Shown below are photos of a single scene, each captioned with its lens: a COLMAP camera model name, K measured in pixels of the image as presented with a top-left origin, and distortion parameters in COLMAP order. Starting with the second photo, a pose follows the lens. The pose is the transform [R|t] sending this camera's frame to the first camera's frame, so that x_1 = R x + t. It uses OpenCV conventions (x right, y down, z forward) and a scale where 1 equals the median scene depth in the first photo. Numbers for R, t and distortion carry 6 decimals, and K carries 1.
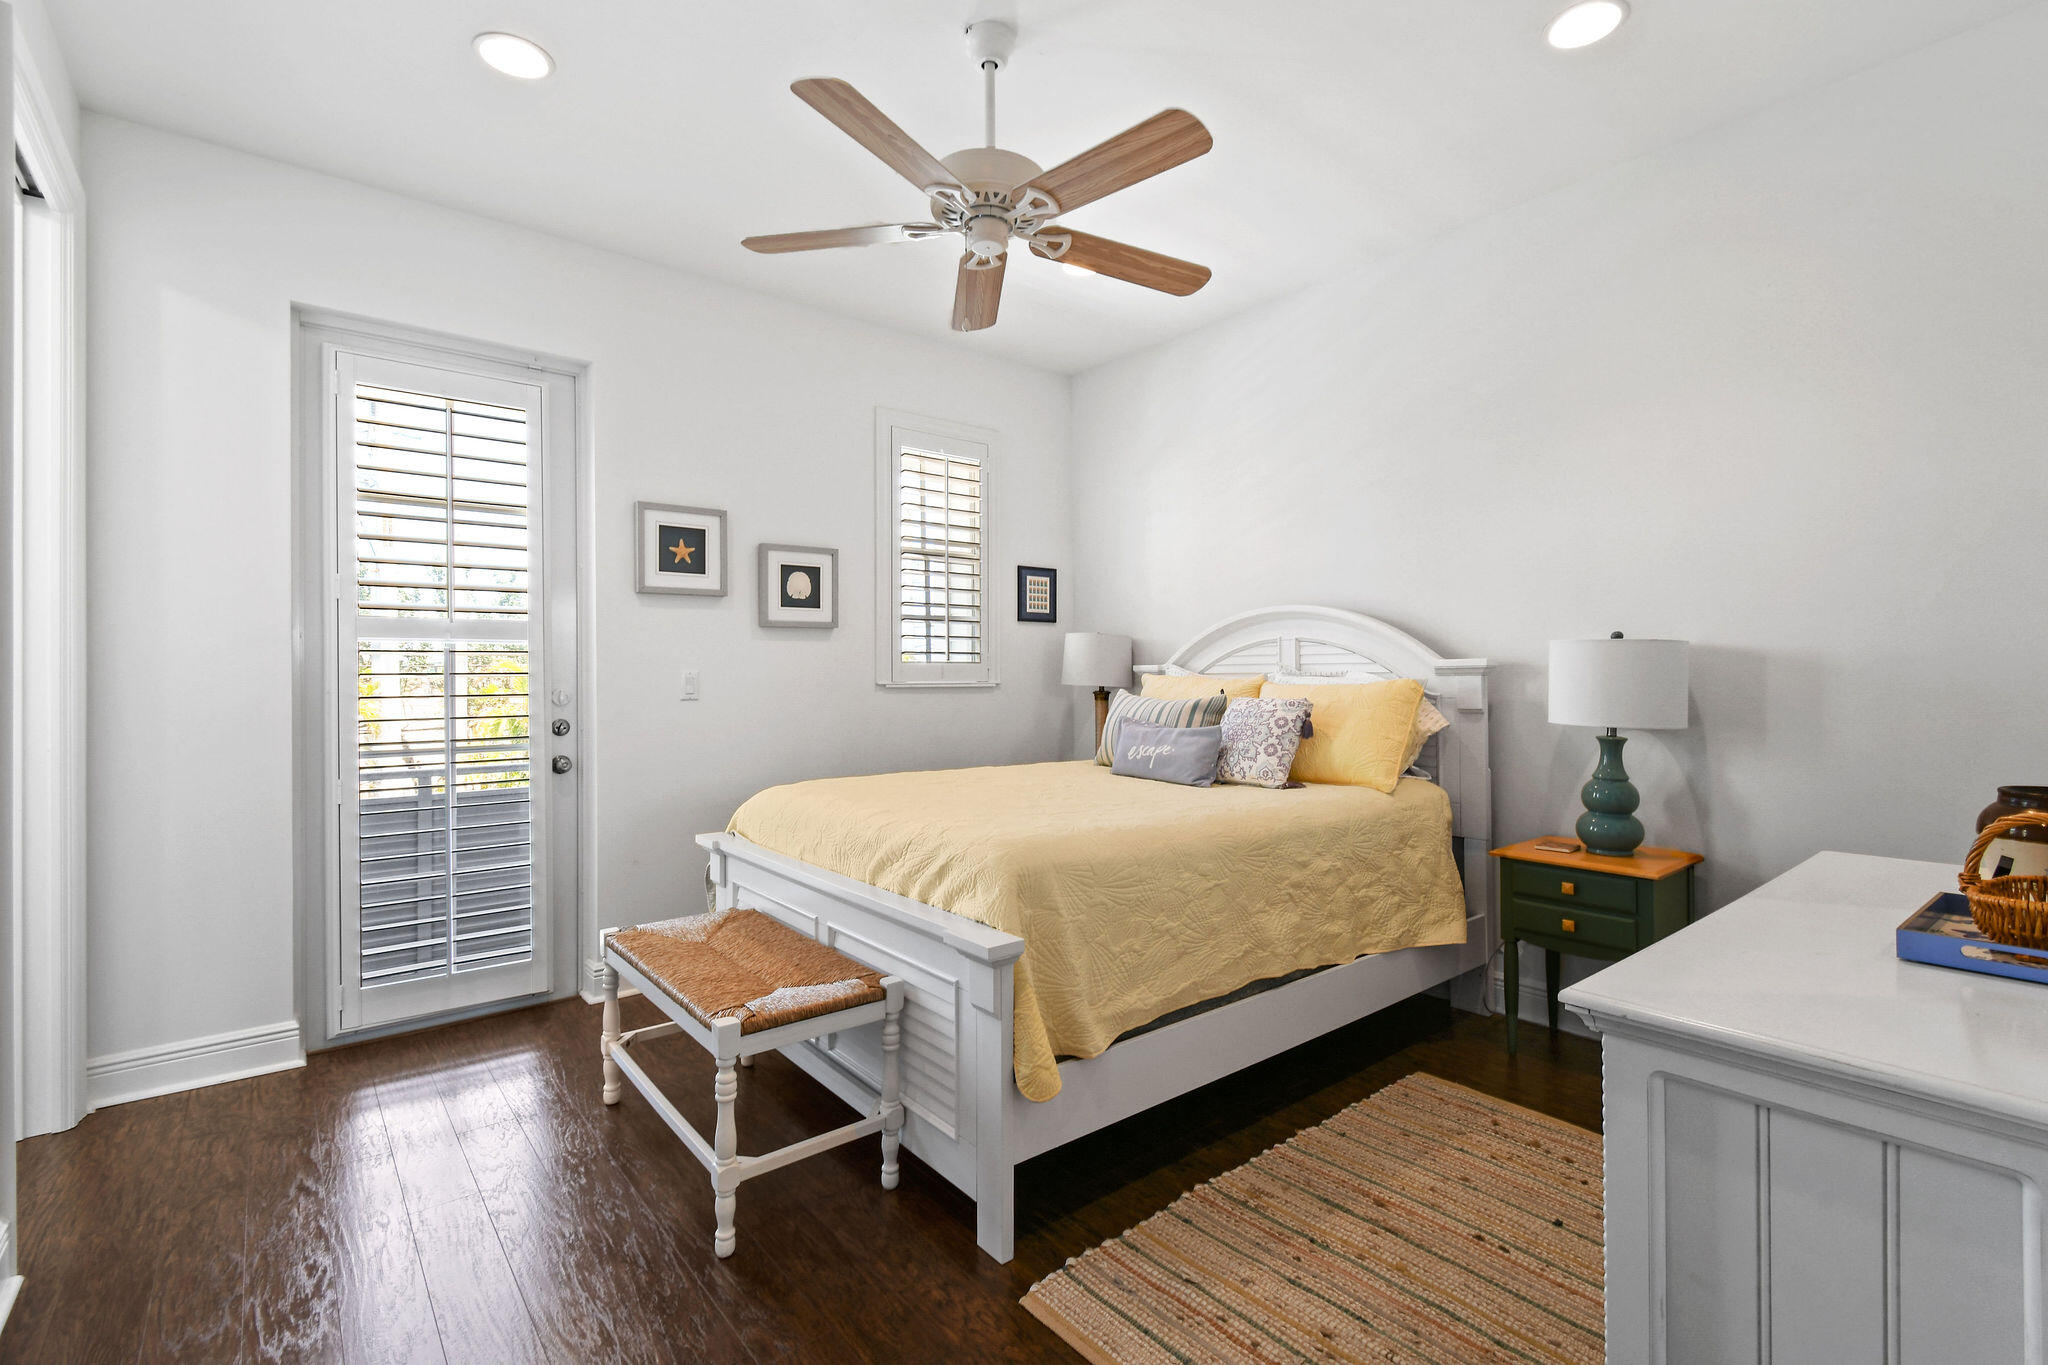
lens RADIAL K [[928.6, 0, 1048.1], [0, 928.6, 680.8], [0, 0, 1]] dist [0.011783, 0.000065]
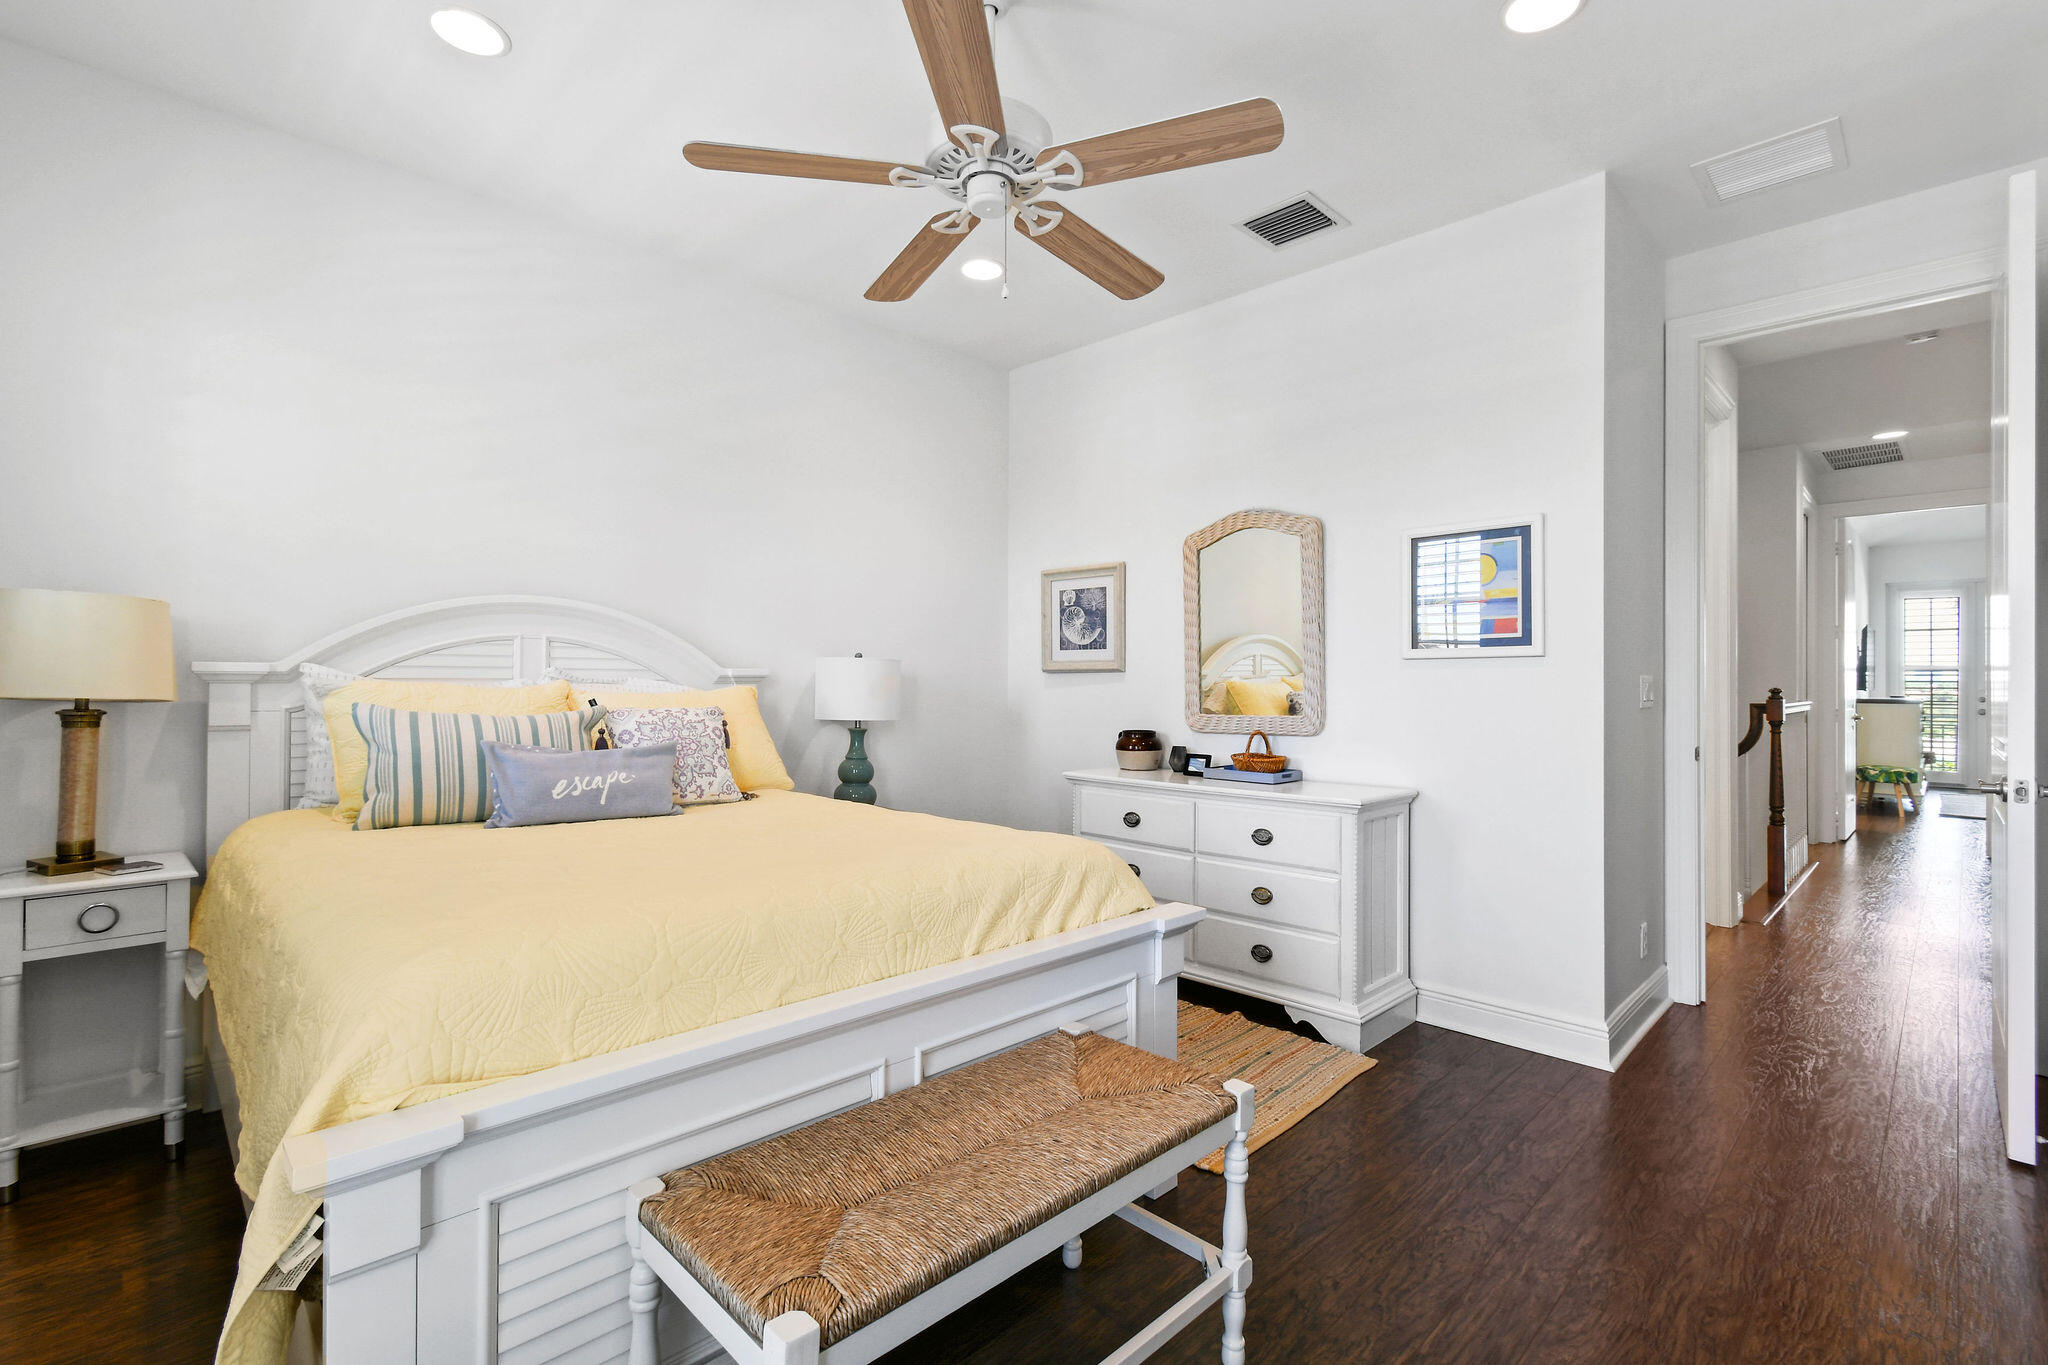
lens RADIAL K [[928.6, 0, 1048.1], [0, 928.6, 680.8], [0, 0, 1]] dist [0.011783, 0.000065]
pose [[-0.105002, 0.011517, 0.994405, -0.717668], [0.003843, 0.999930, -0.011175, 0.004655], [-0.994465, 0.002648, -0.105039, 0.771308]]
